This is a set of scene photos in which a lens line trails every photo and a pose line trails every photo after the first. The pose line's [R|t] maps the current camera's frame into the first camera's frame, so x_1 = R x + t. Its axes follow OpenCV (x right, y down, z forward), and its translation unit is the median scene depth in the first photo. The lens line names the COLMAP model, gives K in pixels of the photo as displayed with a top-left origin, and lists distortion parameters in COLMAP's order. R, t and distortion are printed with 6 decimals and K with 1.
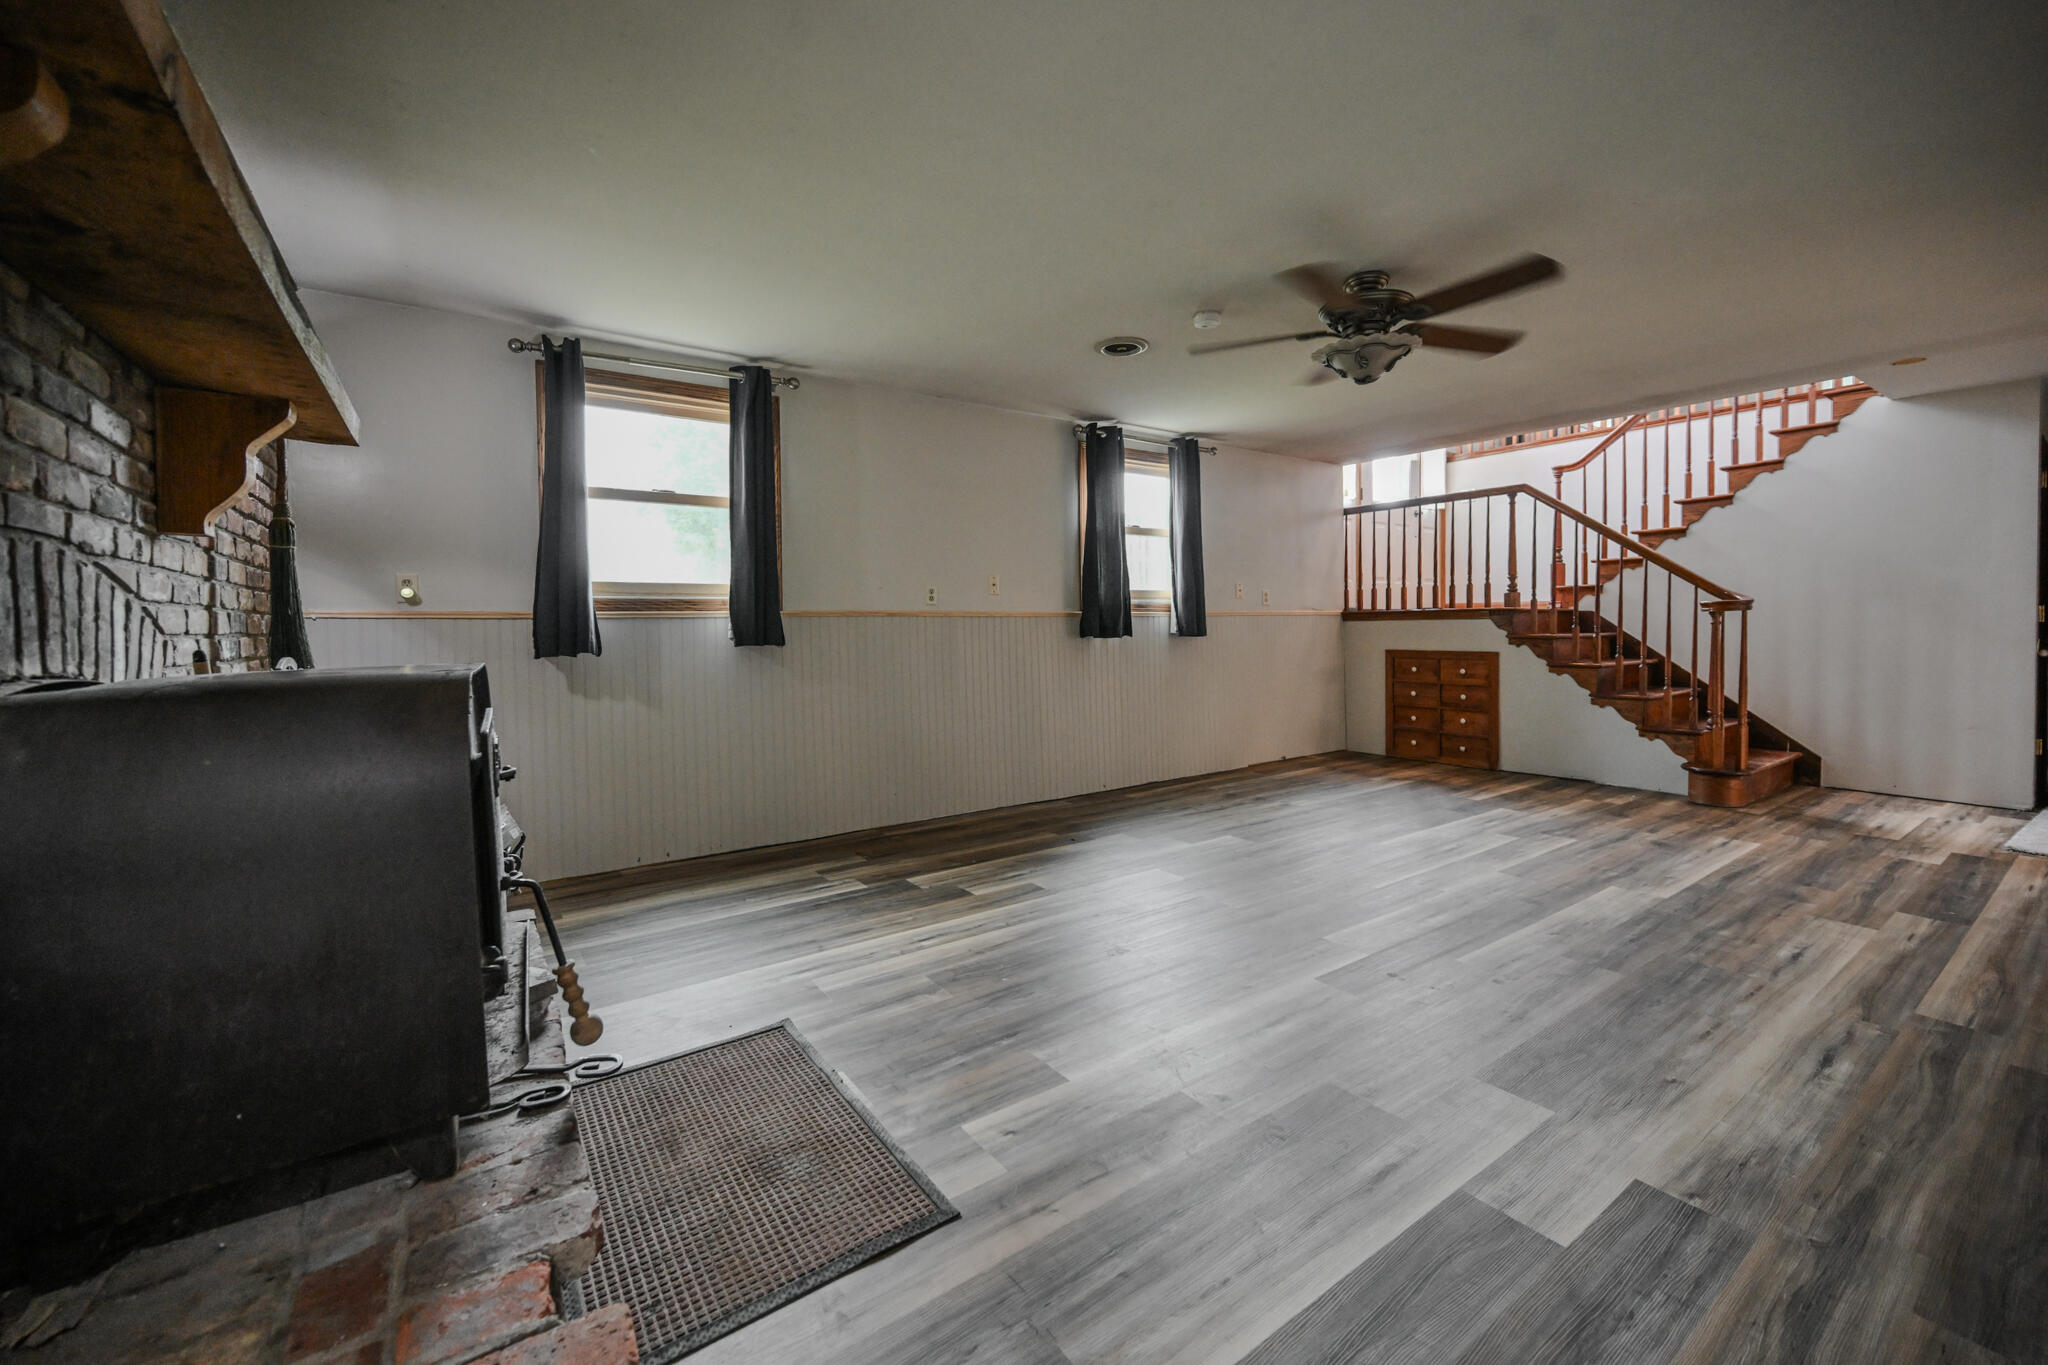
lens RADIAL K [[816.6, 0, 1018.7], [0, 816.6, 649.5], [0, 0, 1]] dist [-0.000549, 0.000198]
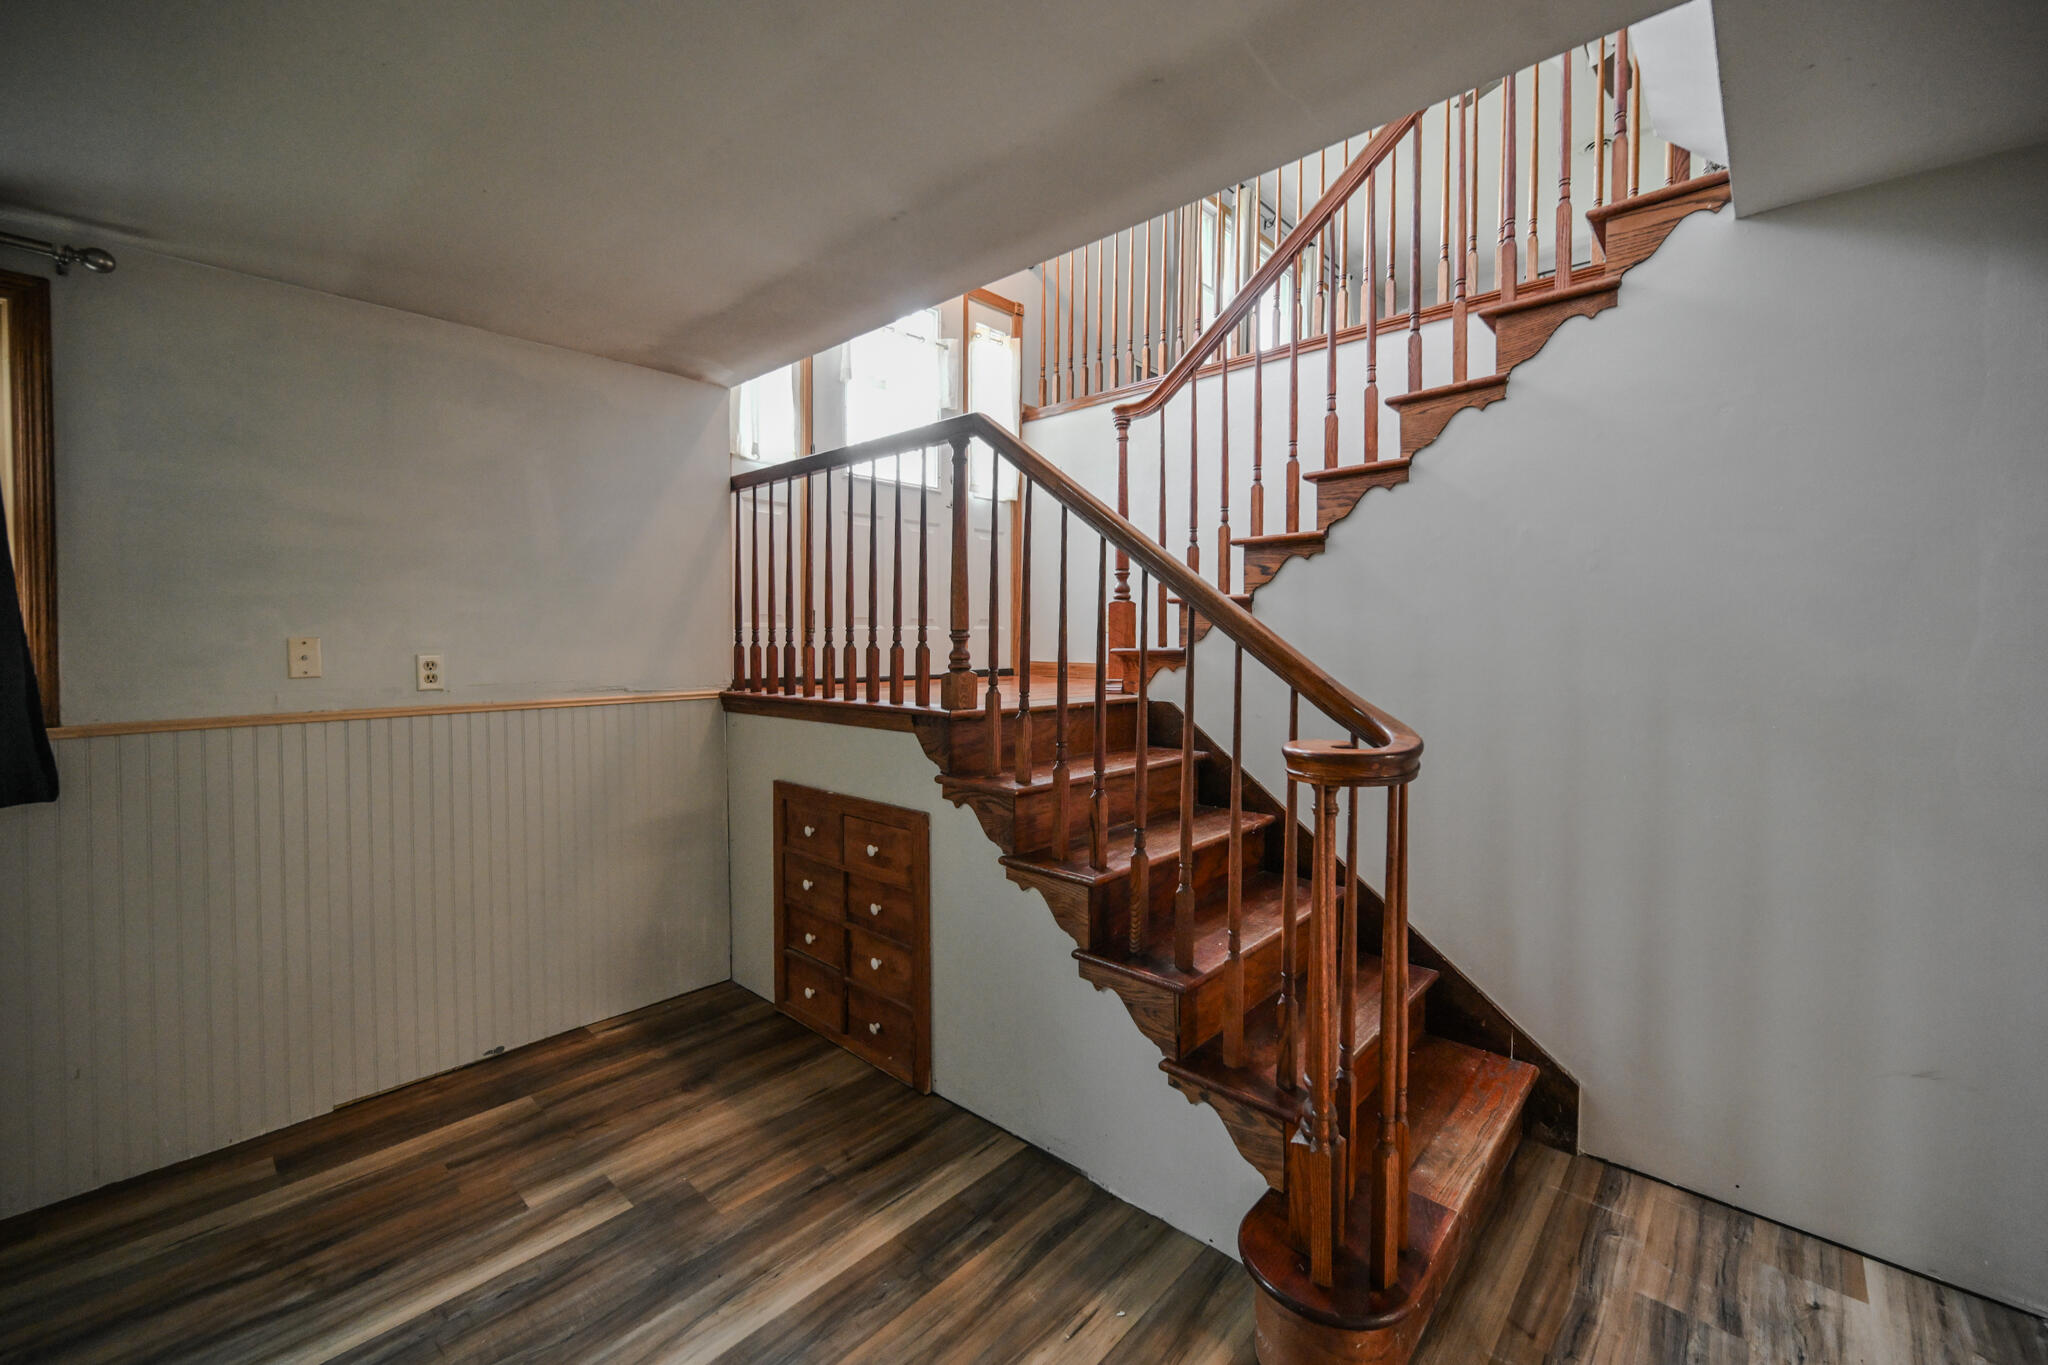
lens RADIAL K [[816.6, 0, 1028.3], [0, 816.6, 665.8], [0, 0, 1]] dist [-0.000549, 0.000198]
pose [[0.976551, 0.006589, 0.215187, 0.547982], [-0.006229, 0.999978, -0.002352, -0.072063], [-0.215197, 0.000956, 0.976570, 0.580180]]
